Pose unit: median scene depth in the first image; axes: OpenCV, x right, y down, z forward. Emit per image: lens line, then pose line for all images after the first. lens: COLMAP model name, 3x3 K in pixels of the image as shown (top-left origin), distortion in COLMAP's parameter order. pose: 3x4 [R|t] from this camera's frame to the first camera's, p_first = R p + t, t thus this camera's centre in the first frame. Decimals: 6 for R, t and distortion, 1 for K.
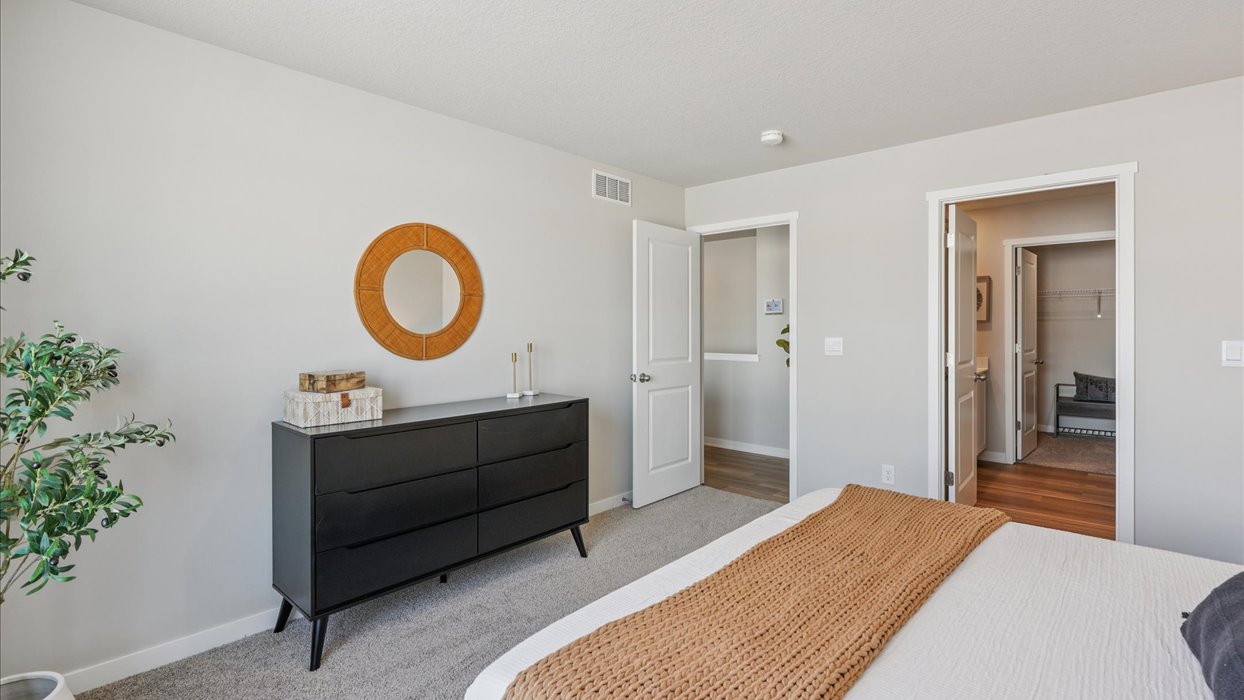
lens RADIAL K [[573.7, 0, 621.1], [0, 573.7, 344.0], [0, 0, 1]] dist [-0.011726, -0.000750]
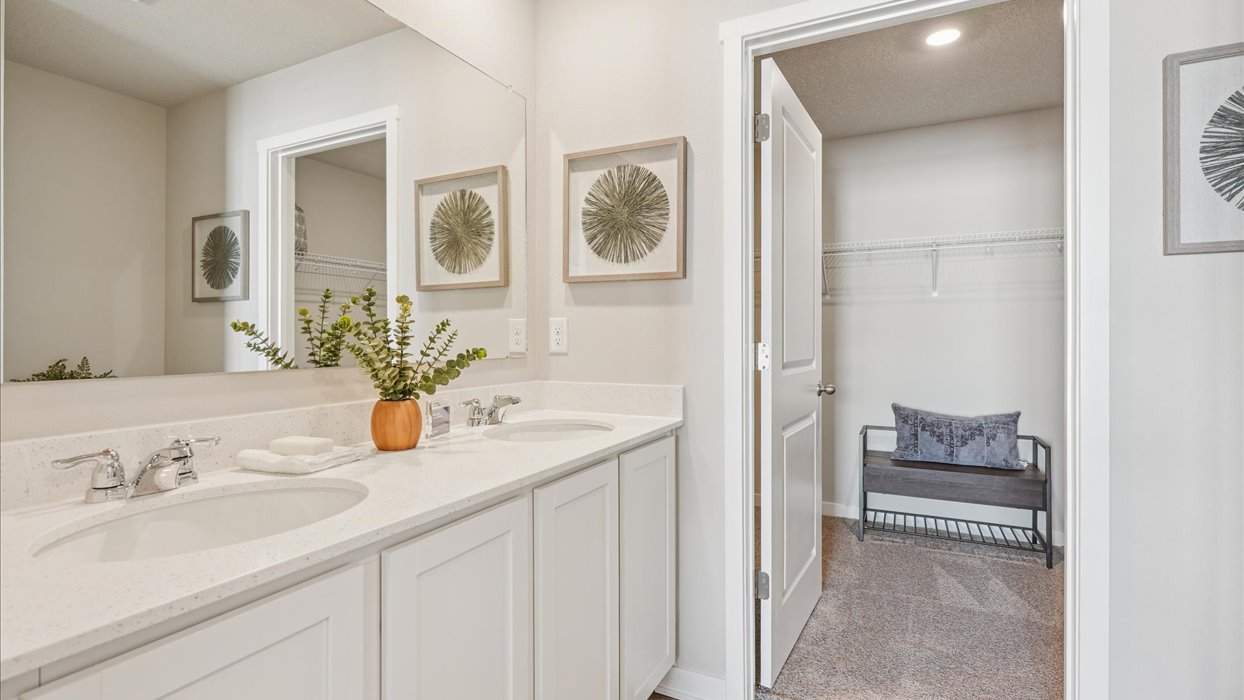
lens RADIAL K [[573.7, 0, 624.1], [0, 573.7, 348.2], [0, 0, 1]] dist [-0.011726, -0.000750]
pose [[0.967215, 0.003534, 0.253935, 0.437943], [-0.001254, 0.999957, -0.009143, 0.004499], [-0.253957, 0.008525, 0.967178, 0.572028]]
